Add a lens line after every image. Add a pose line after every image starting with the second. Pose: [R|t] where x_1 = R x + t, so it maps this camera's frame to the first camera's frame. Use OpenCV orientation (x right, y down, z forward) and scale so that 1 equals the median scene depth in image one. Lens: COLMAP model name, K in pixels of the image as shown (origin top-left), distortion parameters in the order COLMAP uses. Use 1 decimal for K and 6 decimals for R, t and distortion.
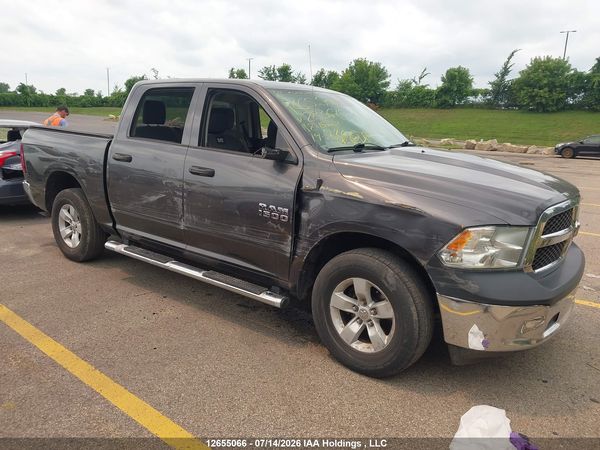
lens RADIAL K [[476.2, 0, 299.8], [0, 476.2, 198.0], [0, 0, 1]] dist [0.003930, -0.010582]
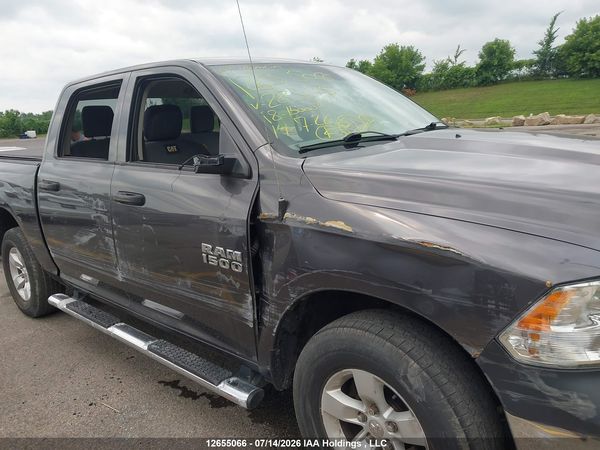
lens RADIAL K [[476.2, 0, 299.8], [0, 476.2, 198.0], [0, 0, 1]] dist [0.003930, -0.010582]
pose [[0.991135, -0.092486, -0.095383, 0.099456], [0.093039, 0.995662, 0.001363, -0.034924], [0.094844, -0.010225, 0.995440, 0.339853]]
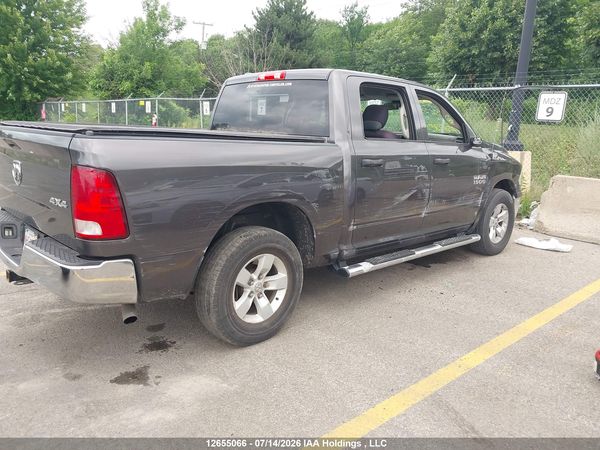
lens RADIAL K [[476.2, 0, 299.8], [0, 476.2, 198.0], [0, 0, 1]] dist [0.003930, -0.010582]
pose [[0.168539, -0.184307, 0.968311, -1.439559], [0.128077, 0.978130, 0.163883, -0.207685], [-0.977339, 0.096398, 0.188458, 1.123831]]
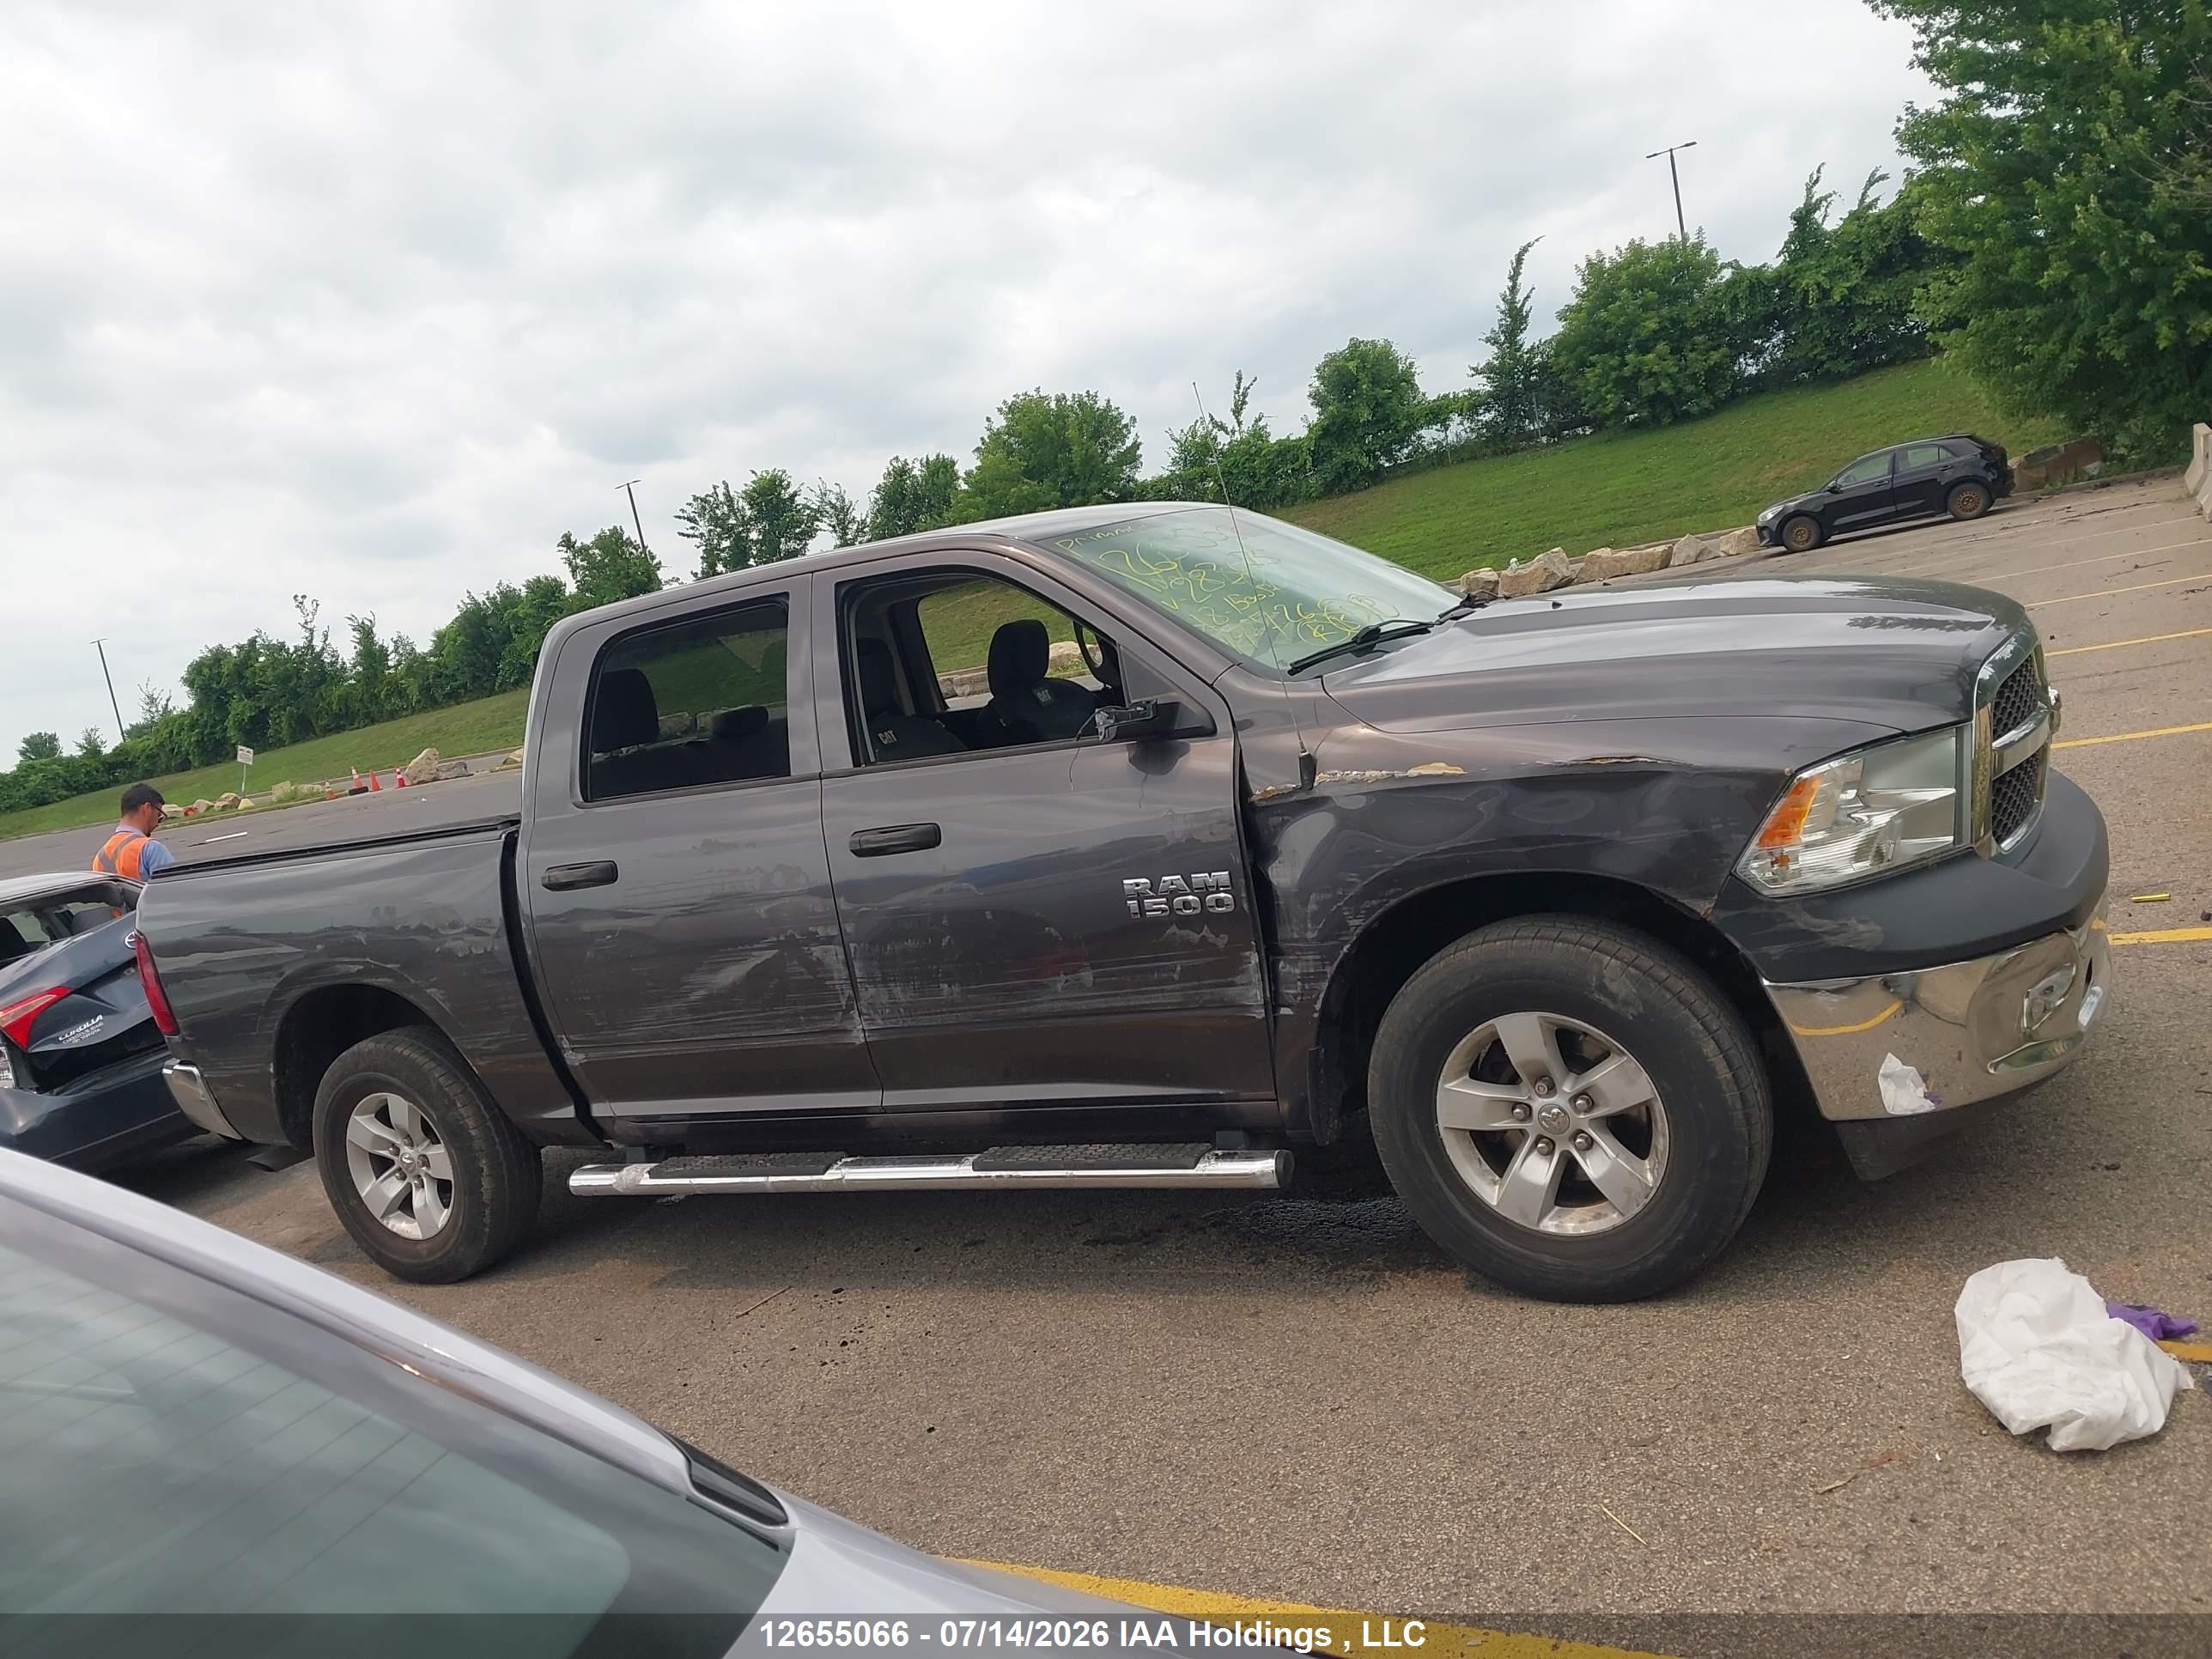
lens RADIAL K [[1736.9, 0, 1078.2], [0, 1736.9, 729.1], [0, 0, 1]] dist [0.118900, -0.326749]
pose [[0.961374, -0.247972, 0.119456, -0.206228], [0.258927, 0.961979, -0.086908, 0.005170], [-0.093363, 0.114481, 0.989029, -0.151080]]
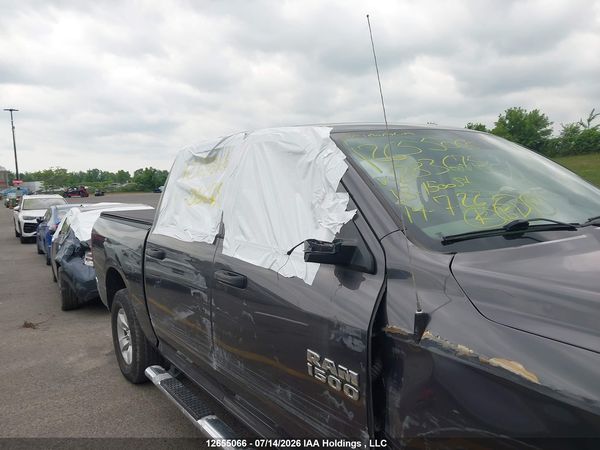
lens RADIAL K [[469.2, 0, 299.1], [0, 469.2, 203.6], [0, 0, 1]] dist [0.005630, -0.002674]
pose [[0.948032, -0.065013, -0.311464, 0.063355], [0.026705, 0.991707, -0.125717, -0.072701], [0.317054, 0.110866, 0.941905, 0.460152]]
